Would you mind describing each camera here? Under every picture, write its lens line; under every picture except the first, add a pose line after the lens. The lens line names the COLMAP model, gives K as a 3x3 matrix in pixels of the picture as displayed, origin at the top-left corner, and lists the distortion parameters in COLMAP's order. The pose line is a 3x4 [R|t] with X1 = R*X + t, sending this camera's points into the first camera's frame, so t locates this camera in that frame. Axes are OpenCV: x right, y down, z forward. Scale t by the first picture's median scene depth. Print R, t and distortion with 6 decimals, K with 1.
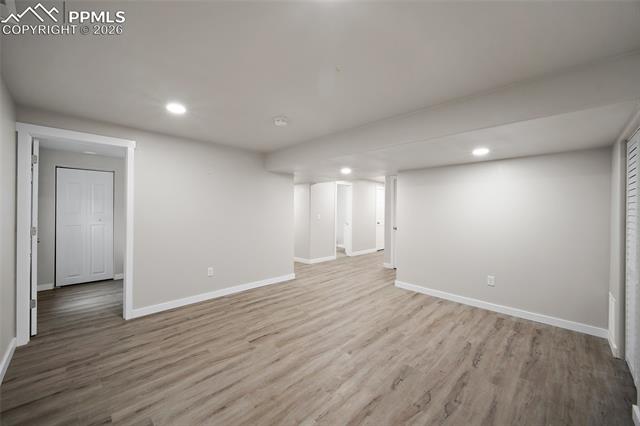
lens RADIAL K [[249.3, 0, 320.4], [0, 249.3, 212.4], [0, 0, 1]] dist [0.000005, 0.000002]
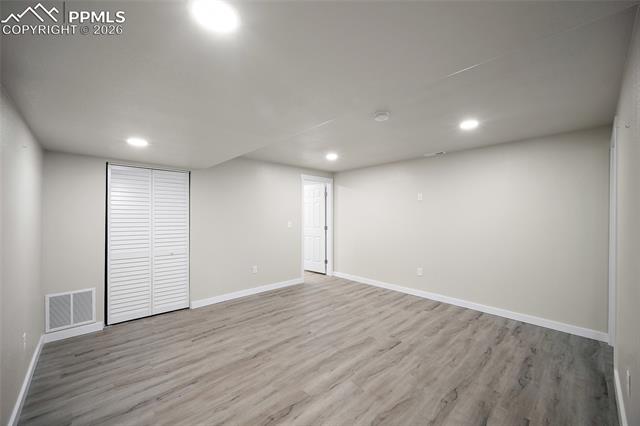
lens RADIAL K [[249.3, 0, 319.5], [0, 249.3, 214.9], [0, 0, 1]] dist [0.000005, 0.000002]
pose [[-0.999195, -0.010241, 0.038786, 0.024062], [-0.010205, 0.999947, 0.001125, -0.018461], [-0.038795, 0.000729, -0.999247, 2.046148]]
